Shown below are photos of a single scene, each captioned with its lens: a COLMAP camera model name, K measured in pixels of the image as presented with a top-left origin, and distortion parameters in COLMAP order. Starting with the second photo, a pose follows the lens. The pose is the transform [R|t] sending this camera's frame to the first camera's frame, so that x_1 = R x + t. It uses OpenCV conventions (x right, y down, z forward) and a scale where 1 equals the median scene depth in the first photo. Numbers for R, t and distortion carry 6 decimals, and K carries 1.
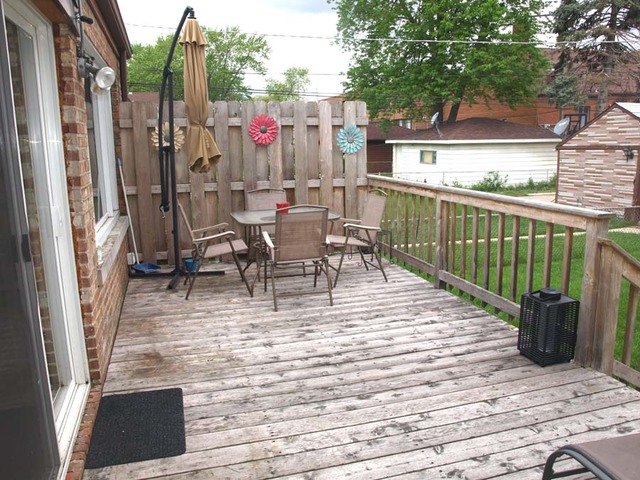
lens RADIAL K [[516.7, 0, 319.9], [0, 516.7, 240.6], [0, 0, 1]] dist [-0.086737, 0.039216]
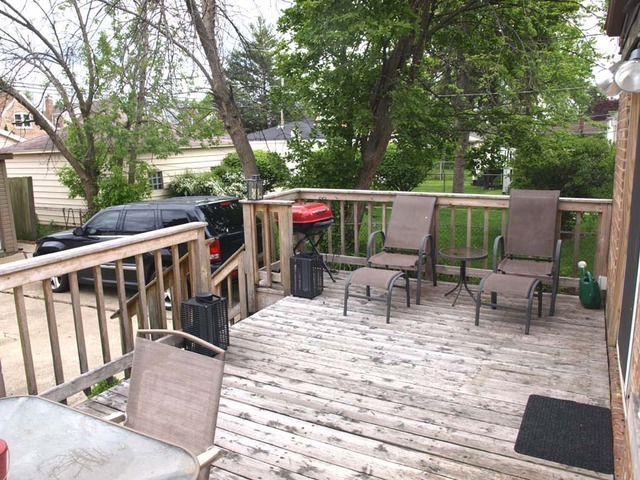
lens RADIAL K [[516.7, 0, 308.8], [0, 516.7, 248.2], [0, 0, 1]] dist [-0.086737, 0.039216]
pose [[-0.703262, -0.103783, 0.703314, -0.600784], [0.172449, 0.934838, 0.310385, -0.362462], [-0.689698, 0.339568, -0.639539, 1.695701]]
